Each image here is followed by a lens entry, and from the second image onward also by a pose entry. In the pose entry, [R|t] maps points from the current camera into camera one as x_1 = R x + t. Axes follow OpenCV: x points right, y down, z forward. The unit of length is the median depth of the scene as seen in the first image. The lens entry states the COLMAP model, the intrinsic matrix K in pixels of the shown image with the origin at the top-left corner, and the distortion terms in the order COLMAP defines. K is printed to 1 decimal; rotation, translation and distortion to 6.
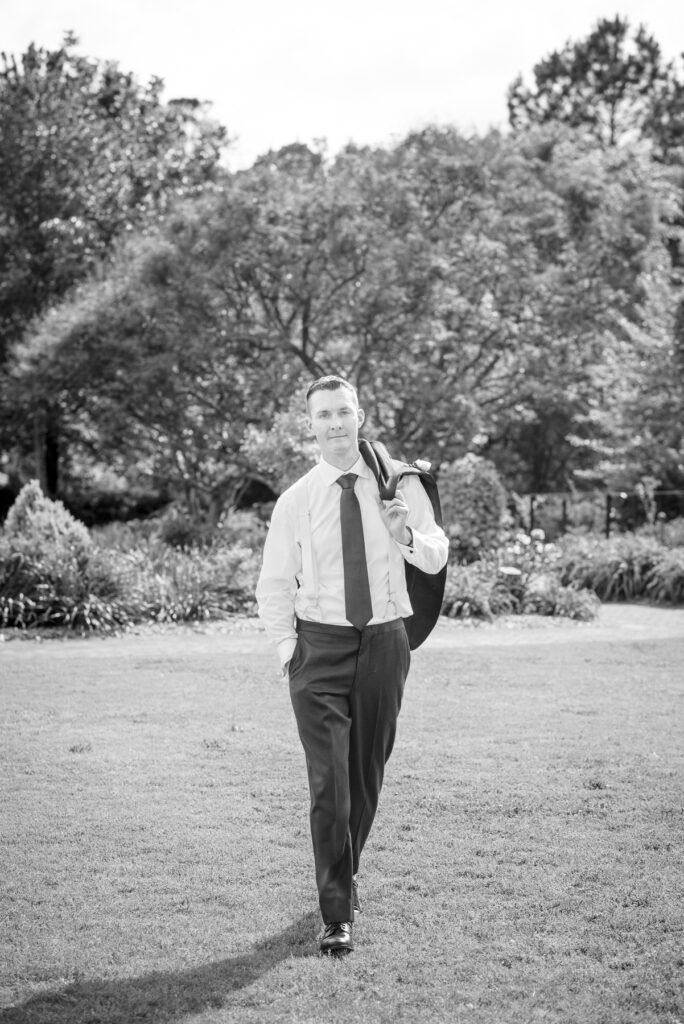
lens RADIAL K [[2516.0, 0, 342.0], [0, 2516.0, 512.0], [0, 0, 1]] dist [0.006580, -0.062857]
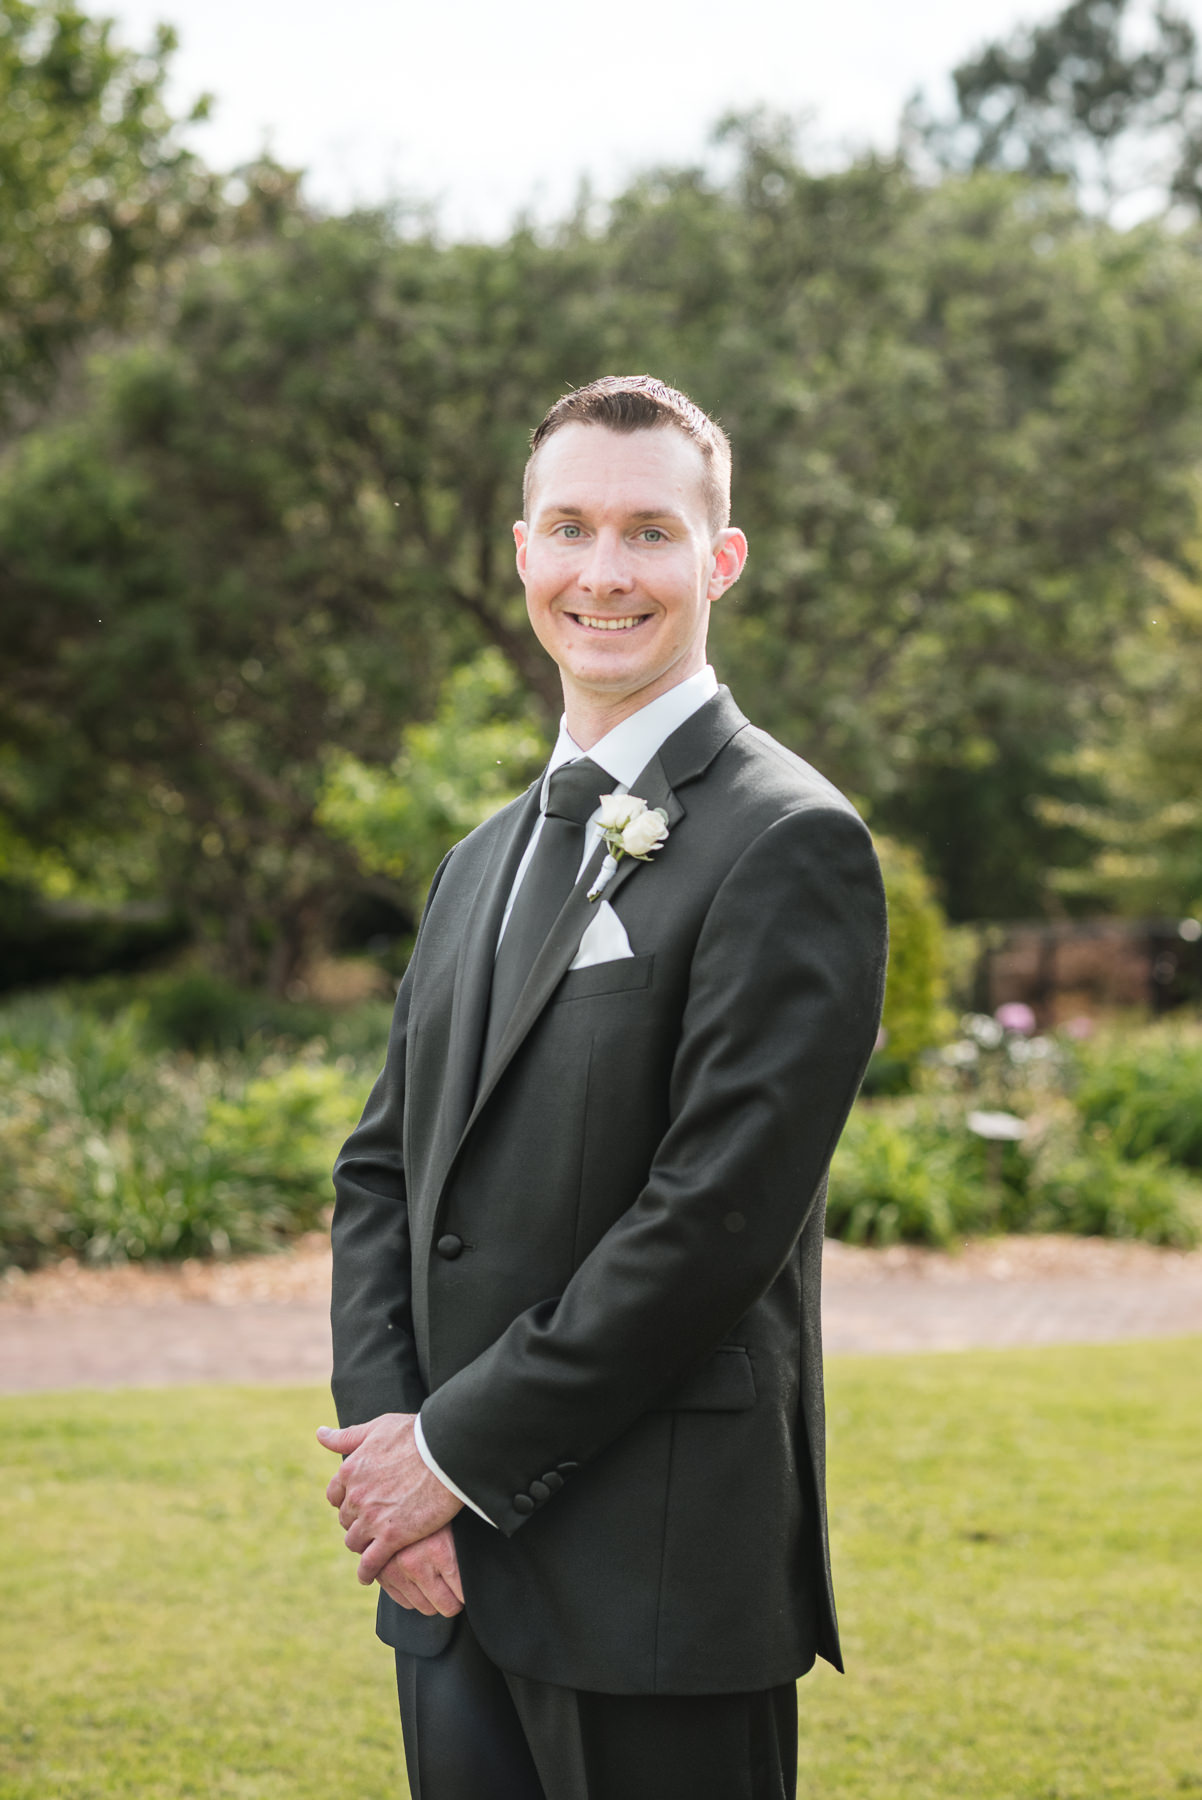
lens RADIAL K [[4422.6, 0, 601.0], [0, 4422.6, 900.0], [0, 0, 1]] dist [0.006580, -0.062857]
pose [[0.999941, 0.003745, 0.010220, -0.001723], [-0.003635, 0.999935, -0.010808, -0.002760], [-0.010260, 0.010771, 0.999889, 0.199494]]
